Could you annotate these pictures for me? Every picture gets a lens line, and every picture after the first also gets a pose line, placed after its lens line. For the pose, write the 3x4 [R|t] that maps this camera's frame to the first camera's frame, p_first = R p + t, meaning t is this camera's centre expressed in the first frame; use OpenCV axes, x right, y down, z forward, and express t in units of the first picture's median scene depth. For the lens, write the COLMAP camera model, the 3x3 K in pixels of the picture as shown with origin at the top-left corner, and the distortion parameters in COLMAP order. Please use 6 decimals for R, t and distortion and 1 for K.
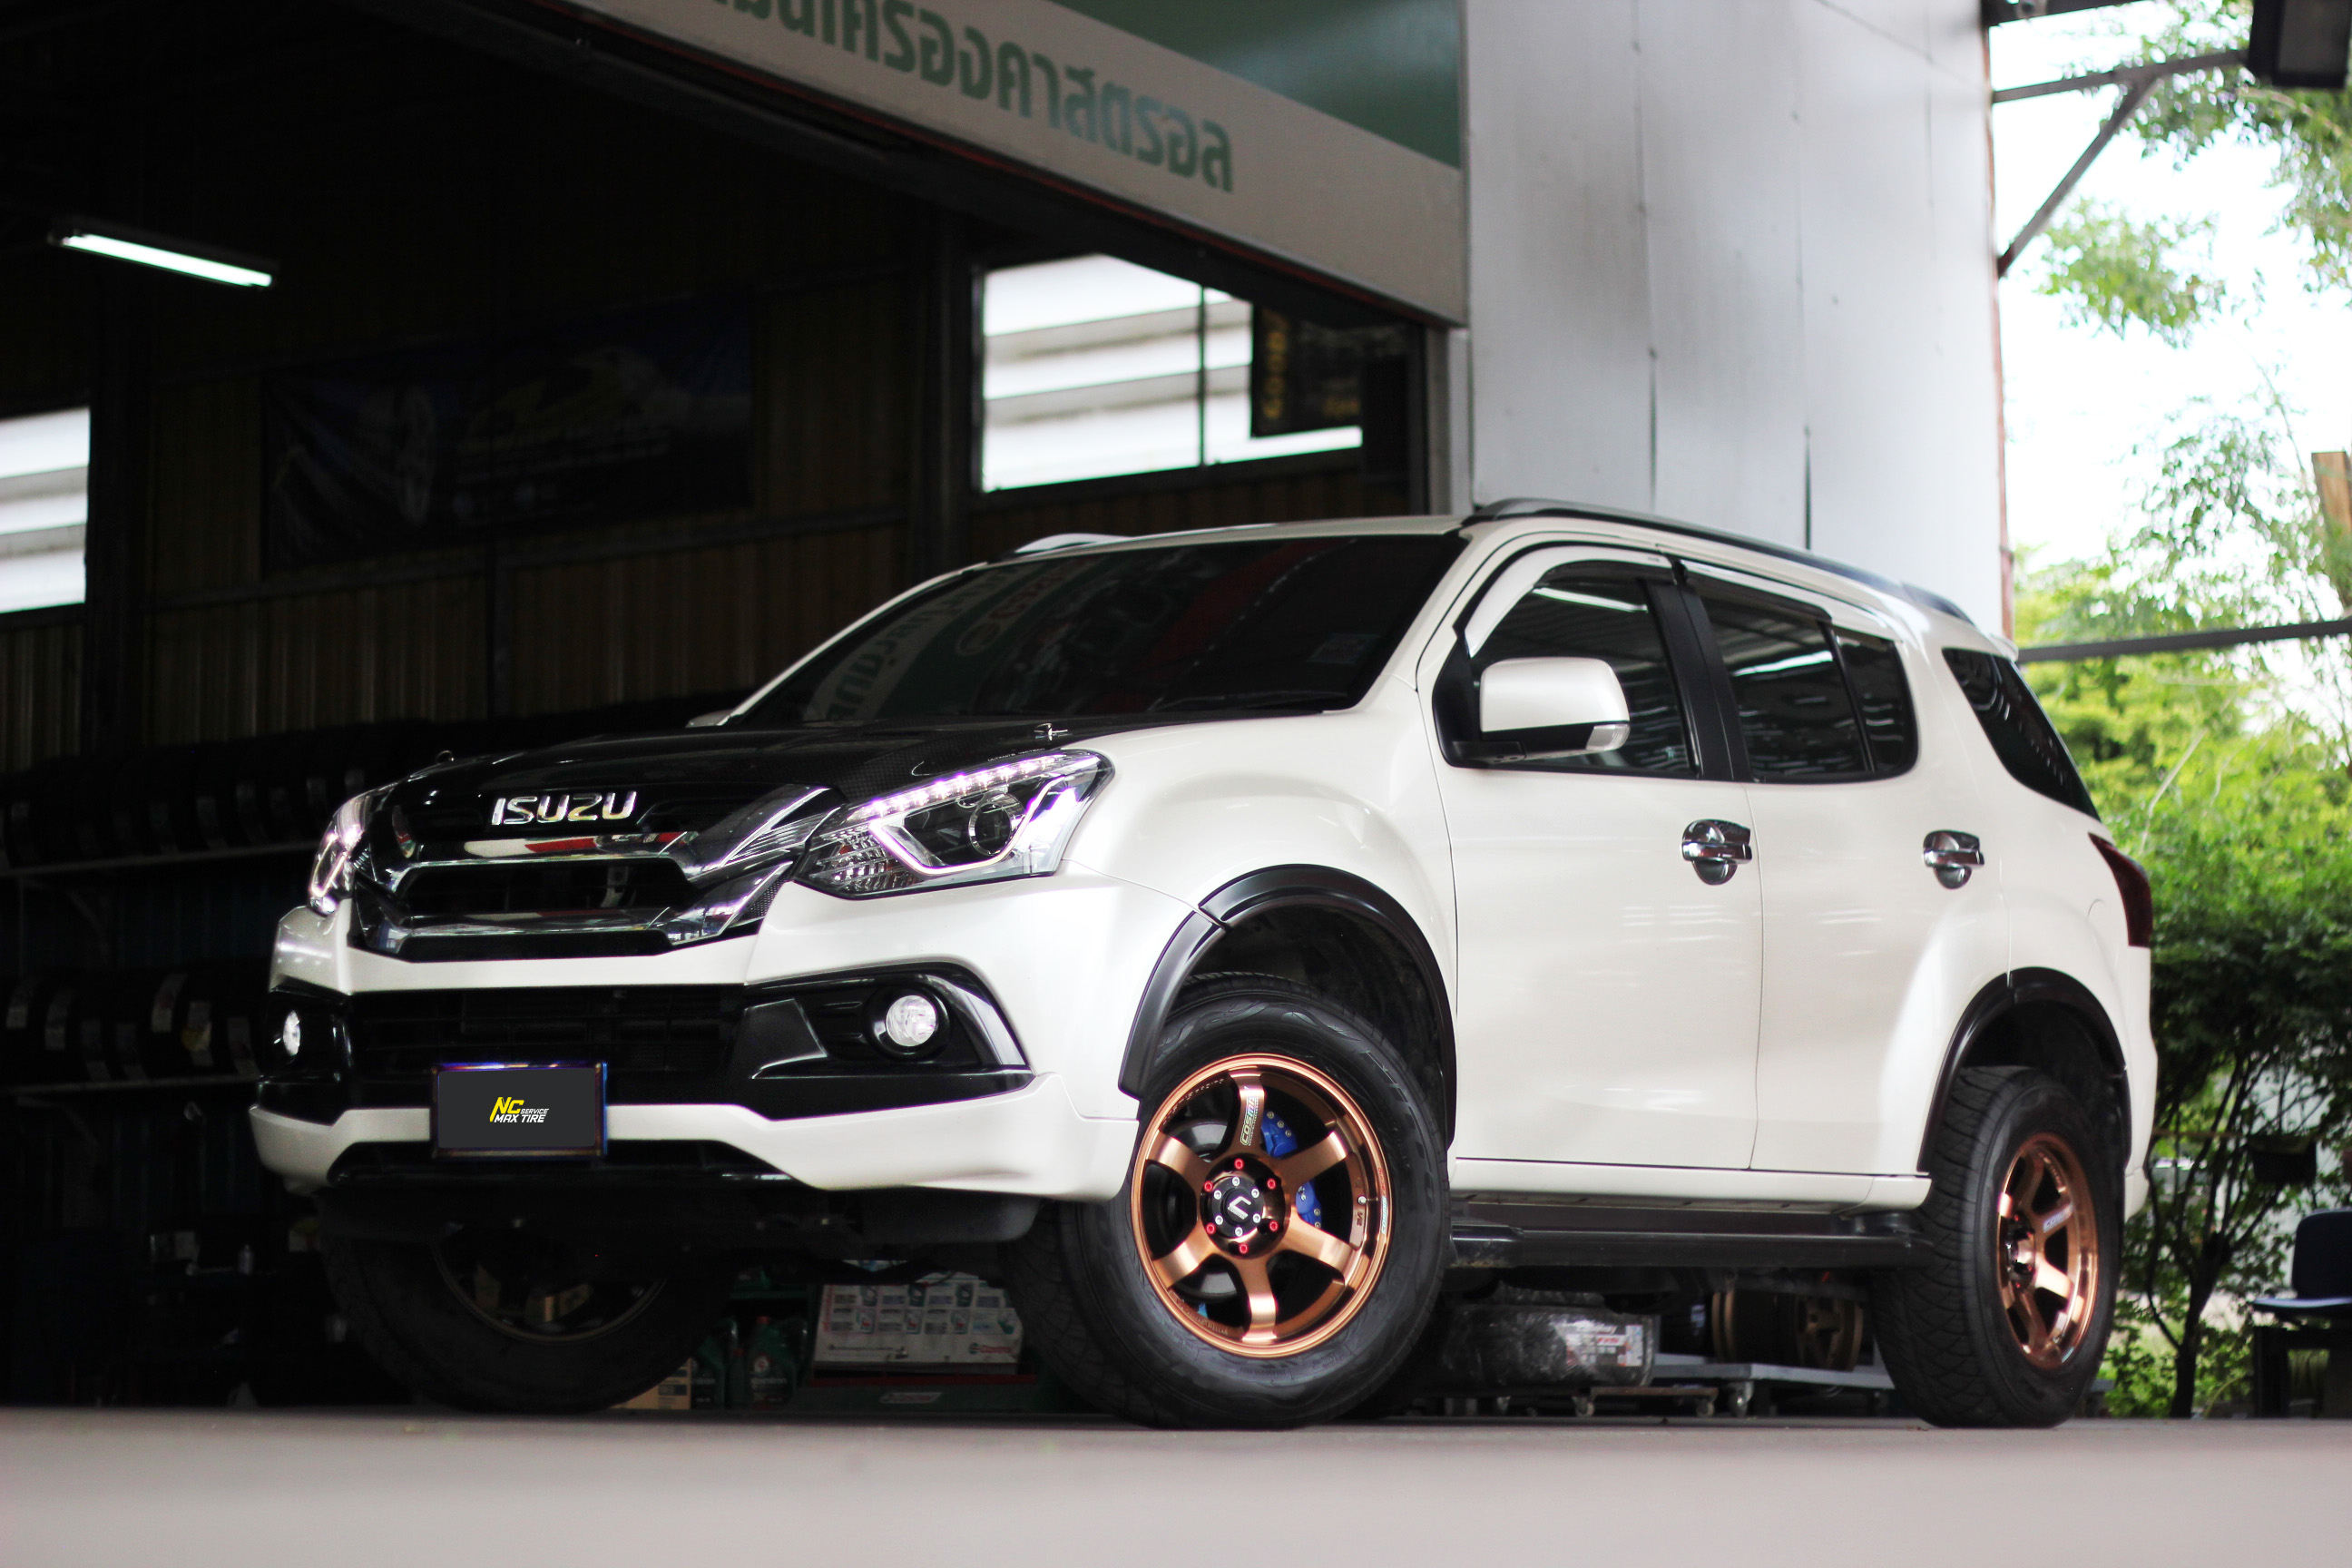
lens RADIAL K [[5536.5, 0, 1250.9], [0, 5536.5, 826.7], [0, 0, 1]] dist [0.030685, -0.716083]
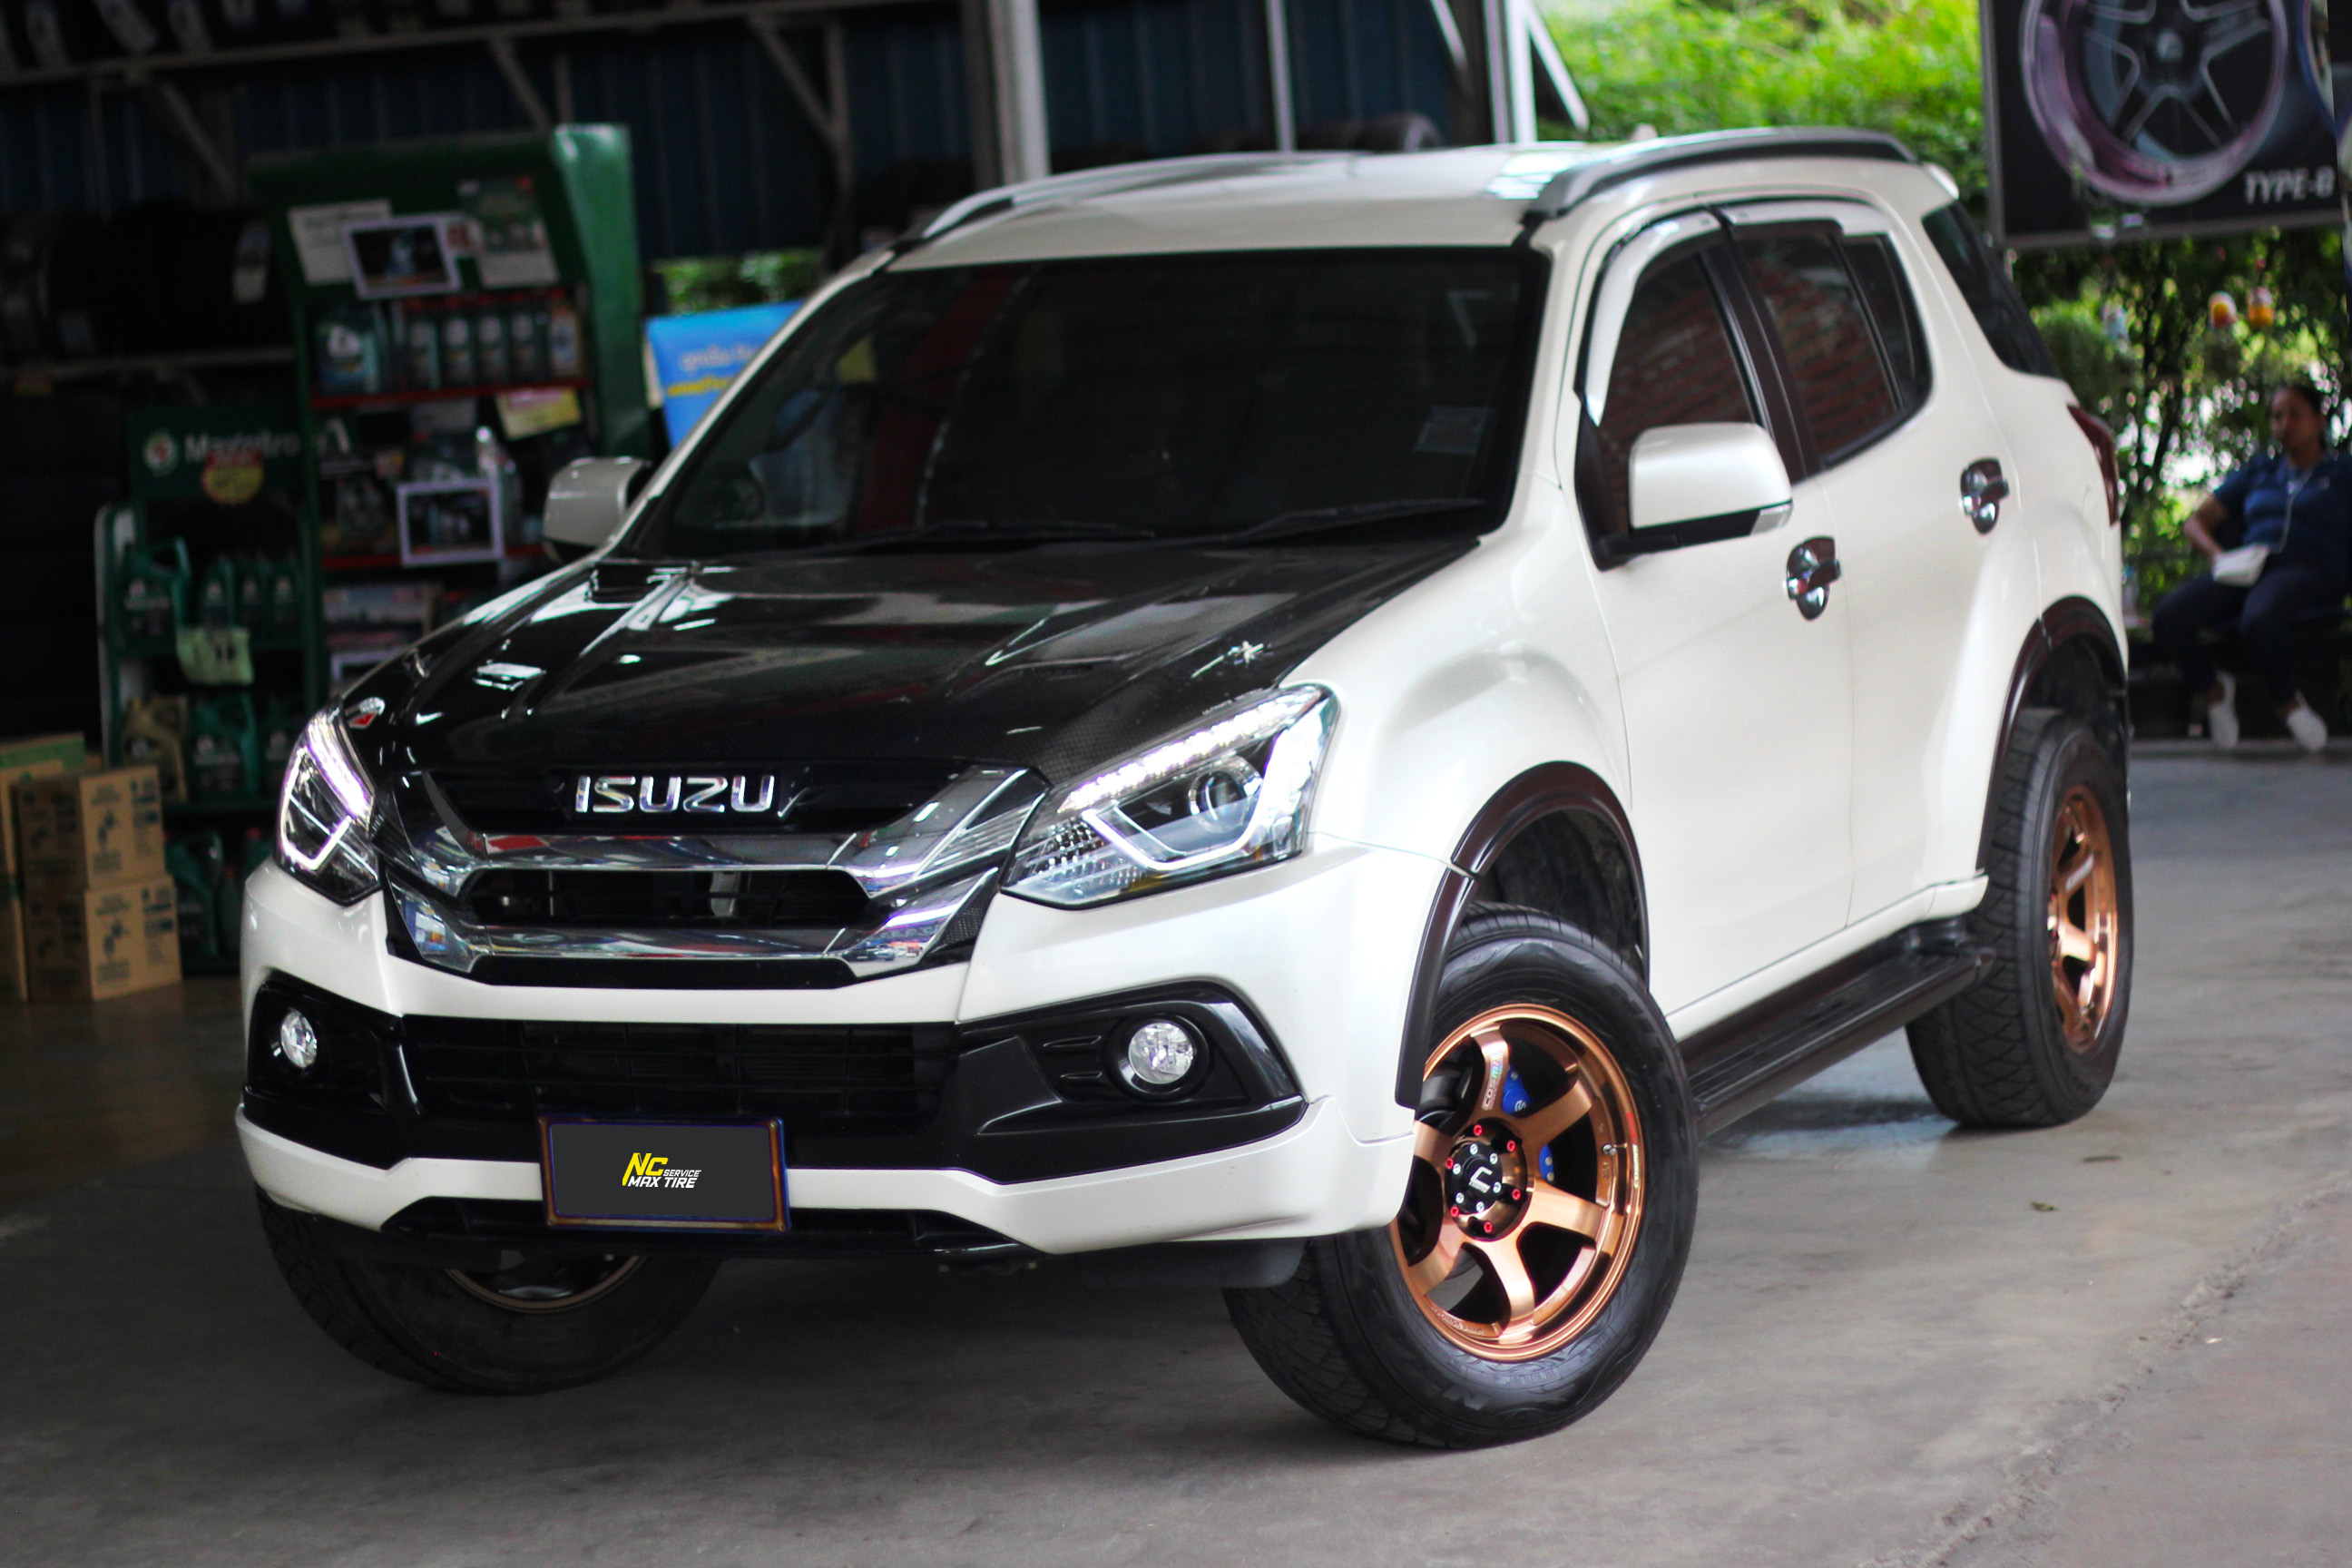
lens RADIAL K [[6253.0, 0, 1176.0], [0, 6253.0, 784.0], [0, 0, 1]] dist [0.021635, -1.342481]
pose [[0.983074, -0.079463, 0.165081, -0.194014], [0.048324, 0.981601, 0.184726, -0.163986], [-0.176723, -0.173622, 0.968826, 0.084965]]
